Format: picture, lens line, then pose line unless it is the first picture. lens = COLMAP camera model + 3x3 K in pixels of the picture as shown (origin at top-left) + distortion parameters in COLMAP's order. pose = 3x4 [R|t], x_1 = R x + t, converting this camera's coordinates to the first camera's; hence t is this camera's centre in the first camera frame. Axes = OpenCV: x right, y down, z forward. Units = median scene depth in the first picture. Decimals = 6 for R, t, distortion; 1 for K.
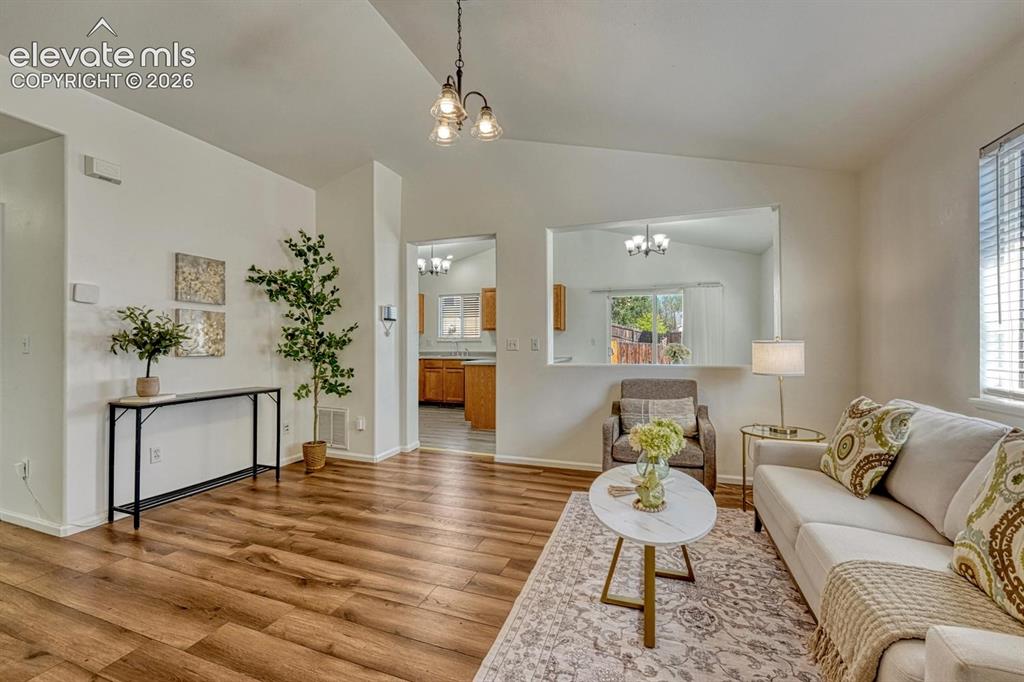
lens RADIAL K [[425.4, 0, 513.9], [0, 425.4, 341.9], [0, 0, 1]] dist [-0.007117, 0.001089]
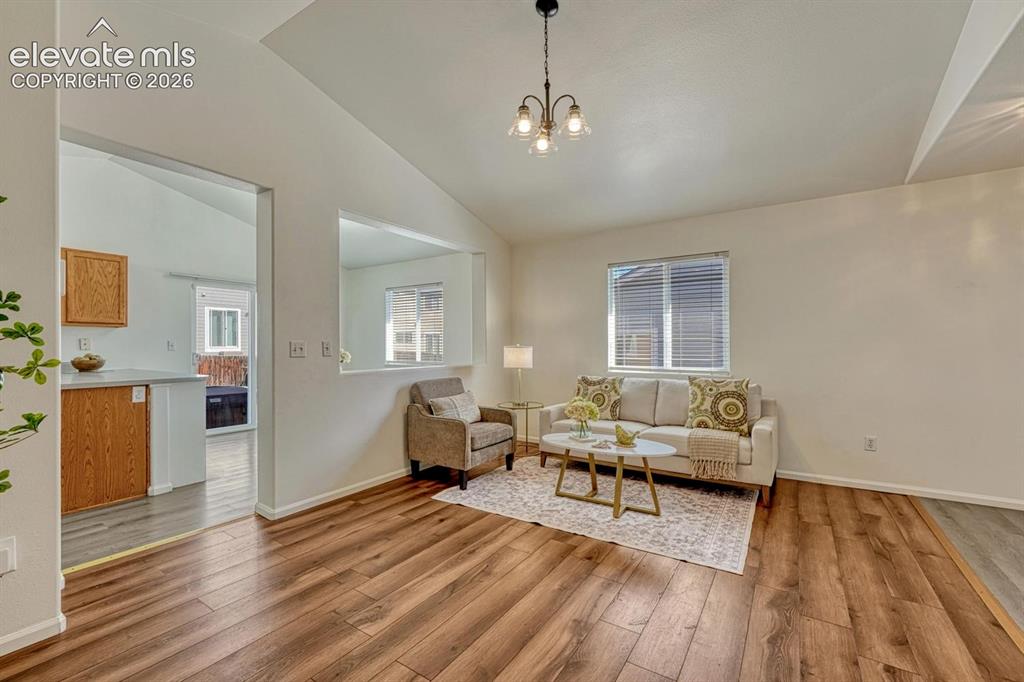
lens RADIAL K [[425.4, 0, 517.7], [0, 425.4, 343.1], [0, 0, 1]] dist [-0.007117, 0.001089]
pose [[0.229770, 0.009493, 0.973199, -1.217301], [-0.002356, 0.999955, -0.009198, 0.000979], [-0.973242, -0.000179, 0.229782, 0.893056]]
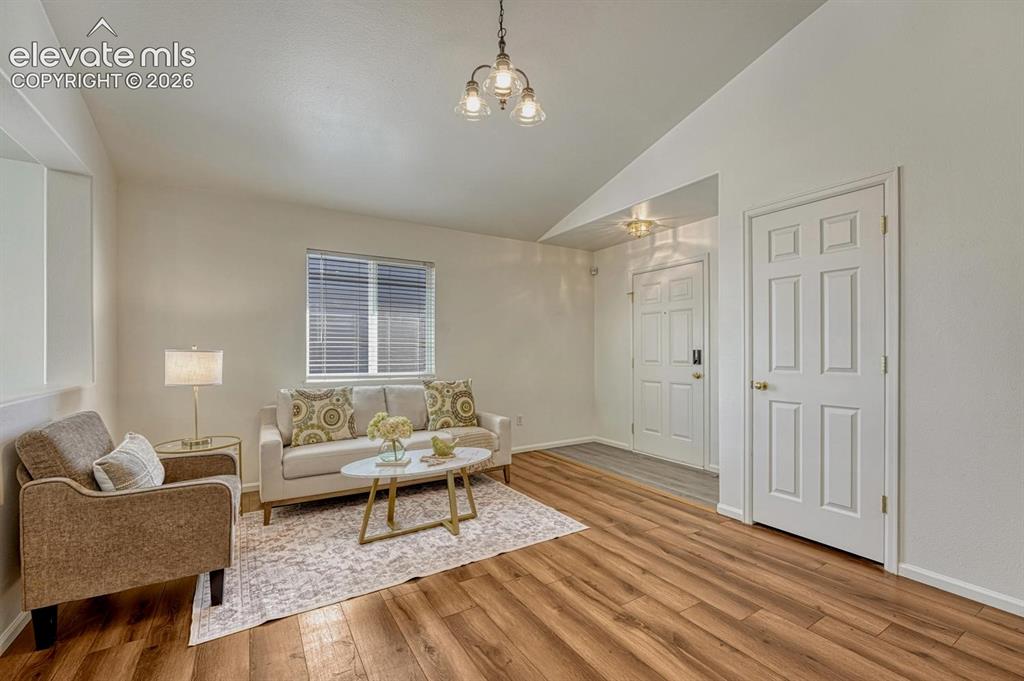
lens RADIAL K [[428.1, 0, 510.6], [0, 428.1, 350.3], [0, 0, 1]] dist [-0.007893, 0.000244]
pose [[-0.775002, 0.004538, 0.631942, -0.743778], [-0.000170, 0.999973, -0.007389, 0.008011], [-0.631959, -0.005834, -0.774980, 1.787229]]
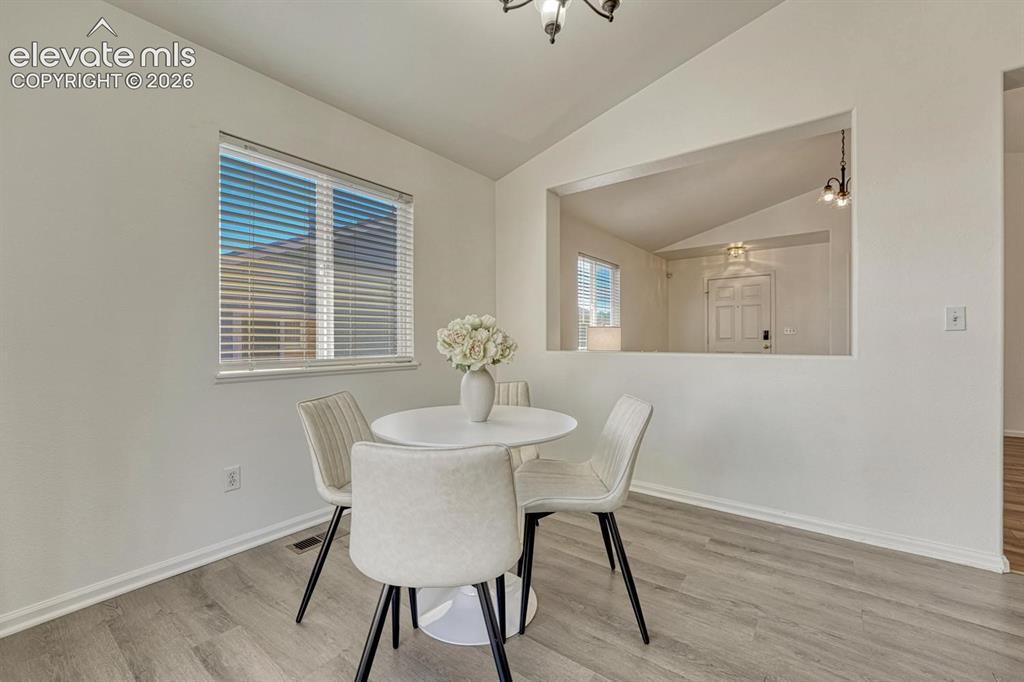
lens RADIAL K [[425.4, 0, 505.8], [0, 425.4, 340.6], [0, 0, 1]] dist [-0.007117, 0.001089]
pose [[-0.944547, 0.001733, 0.328373, 0.644605], [0.000309, 0.999990, -0.004387, 0.079649], [-0.328377, -0.004042, -0.944538, 3.316953]]
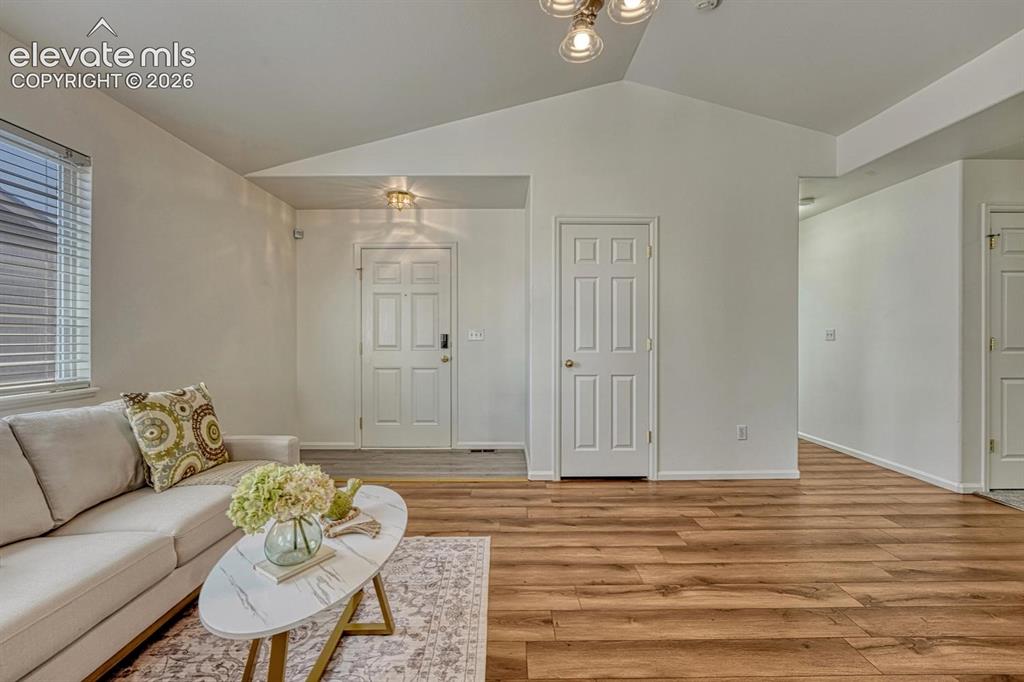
lens RADIAL K [[425.4, 0, 506.2], [0, 425.4, 334.7], [0, 0, 1]] dist [-0.007117, 0.001089]
pose [[-0.943200, 0.001767, -0.332221, 0.248597], [0.003686, 0.999980, -0.005147, 0.006137], [0.332205, -0.006079, -0.943188, 1.707291]]
